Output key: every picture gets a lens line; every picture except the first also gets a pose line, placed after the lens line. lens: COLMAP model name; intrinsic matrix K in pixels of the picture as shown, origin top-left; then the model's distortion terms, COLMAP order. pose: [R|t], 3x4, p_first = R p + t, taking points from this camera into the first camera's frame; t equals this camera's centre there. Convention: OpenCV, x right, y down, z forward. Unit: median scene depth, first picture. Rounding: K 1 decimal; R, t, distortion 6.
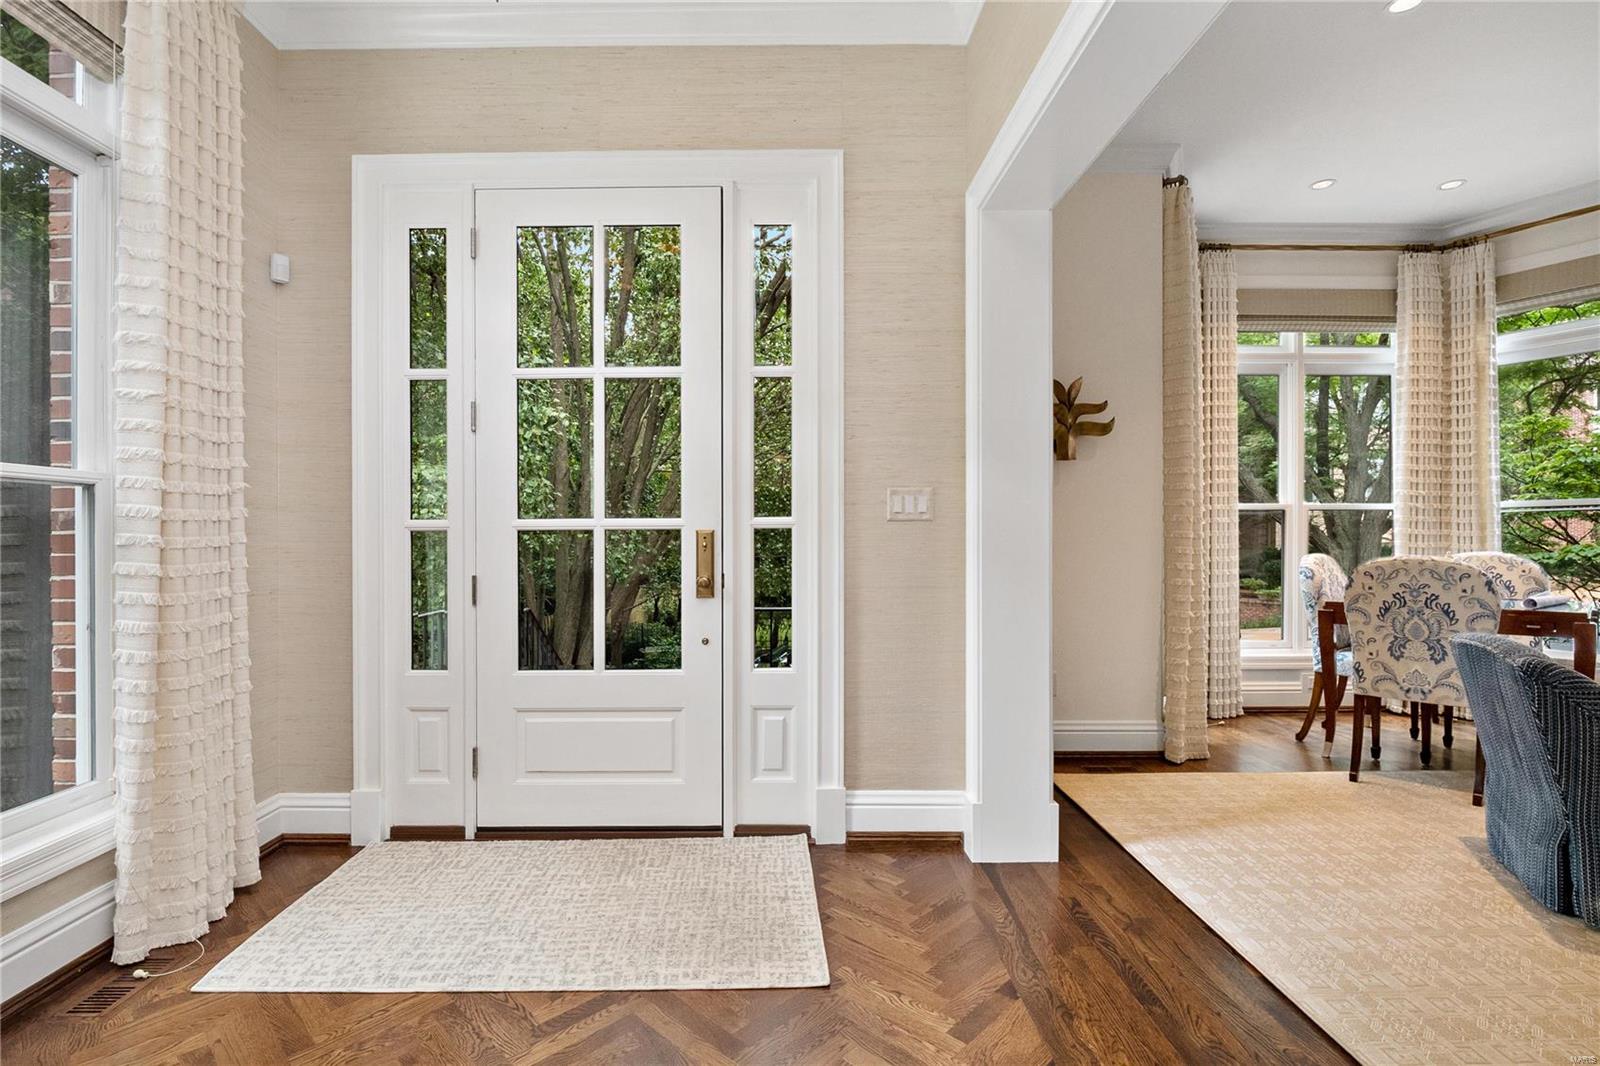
lens RADIAL K [[840.8, 0, 793.4], [0, 840.8, 535.2], [0, 0, 1]] dist [-0.002408, -0.000869]
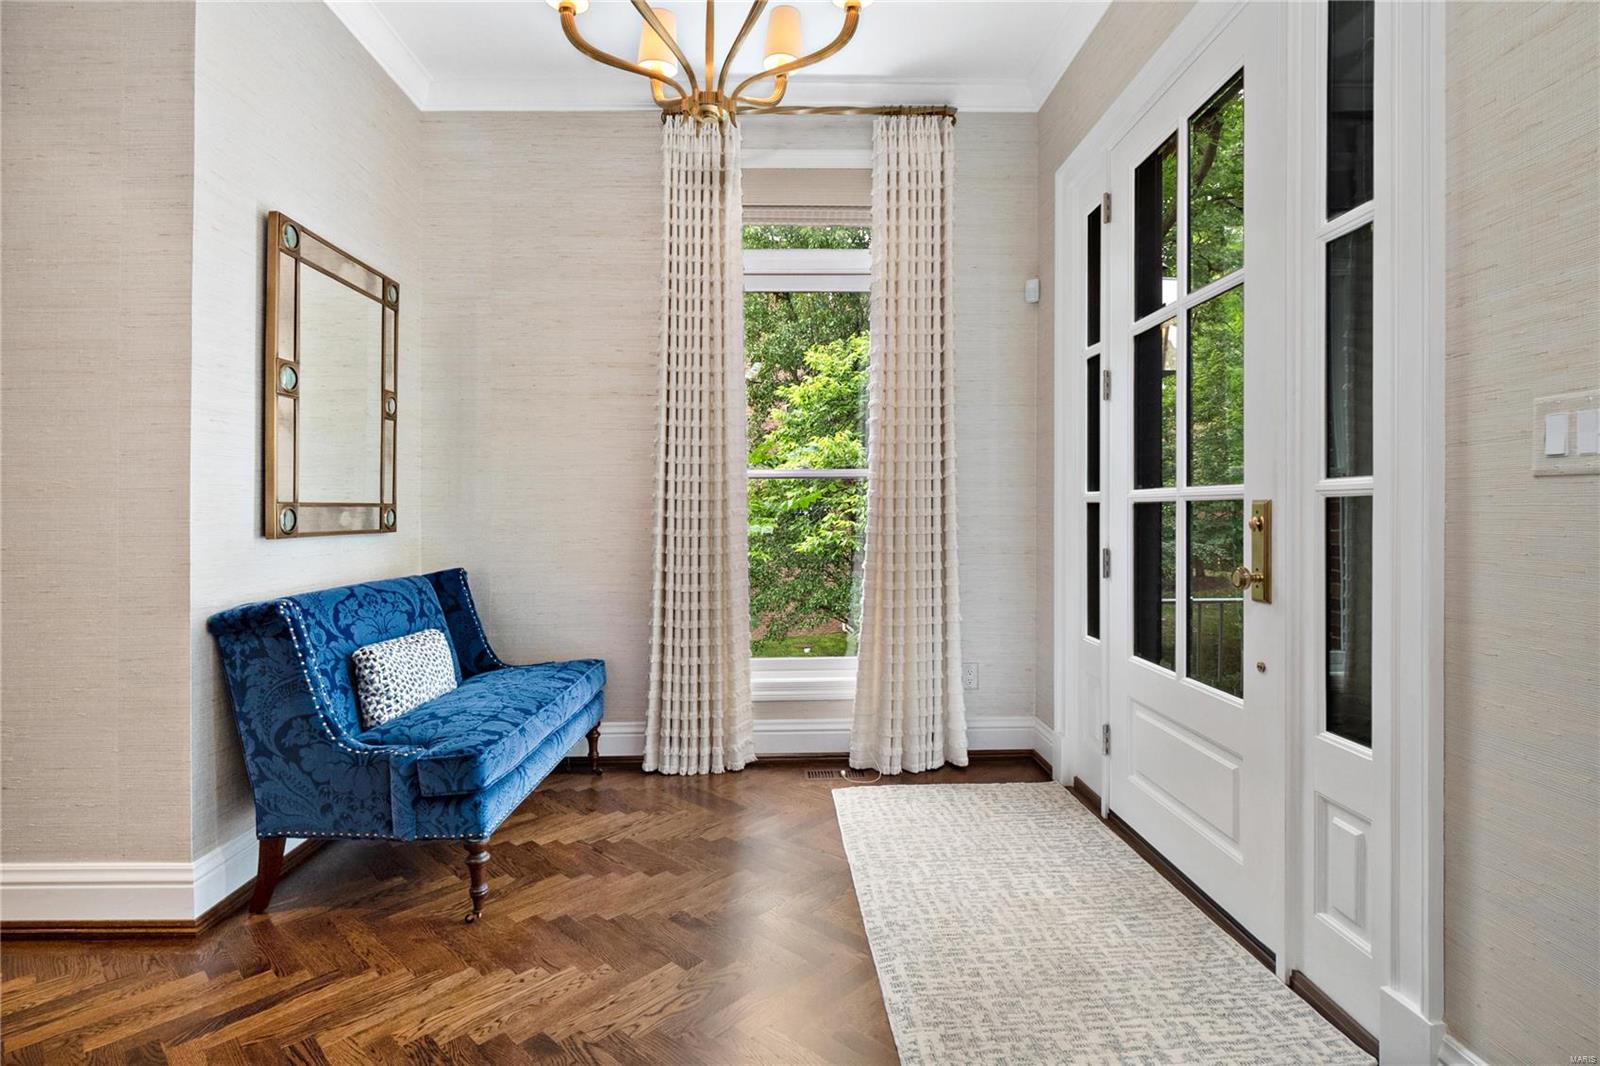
lens RADIAL K [[757.5, 0, 753.8], [0, 757.5, 511.8], [0, 0, 1]] dist [-0.009815, -0.002492]
pose [[-0.034789, 0.007755, -0.999365, 0.505578], [0.001926, 0.999969, 0.007693, -0.002790], [0.999393, -0.001657, -0.034803, 0.616311]]
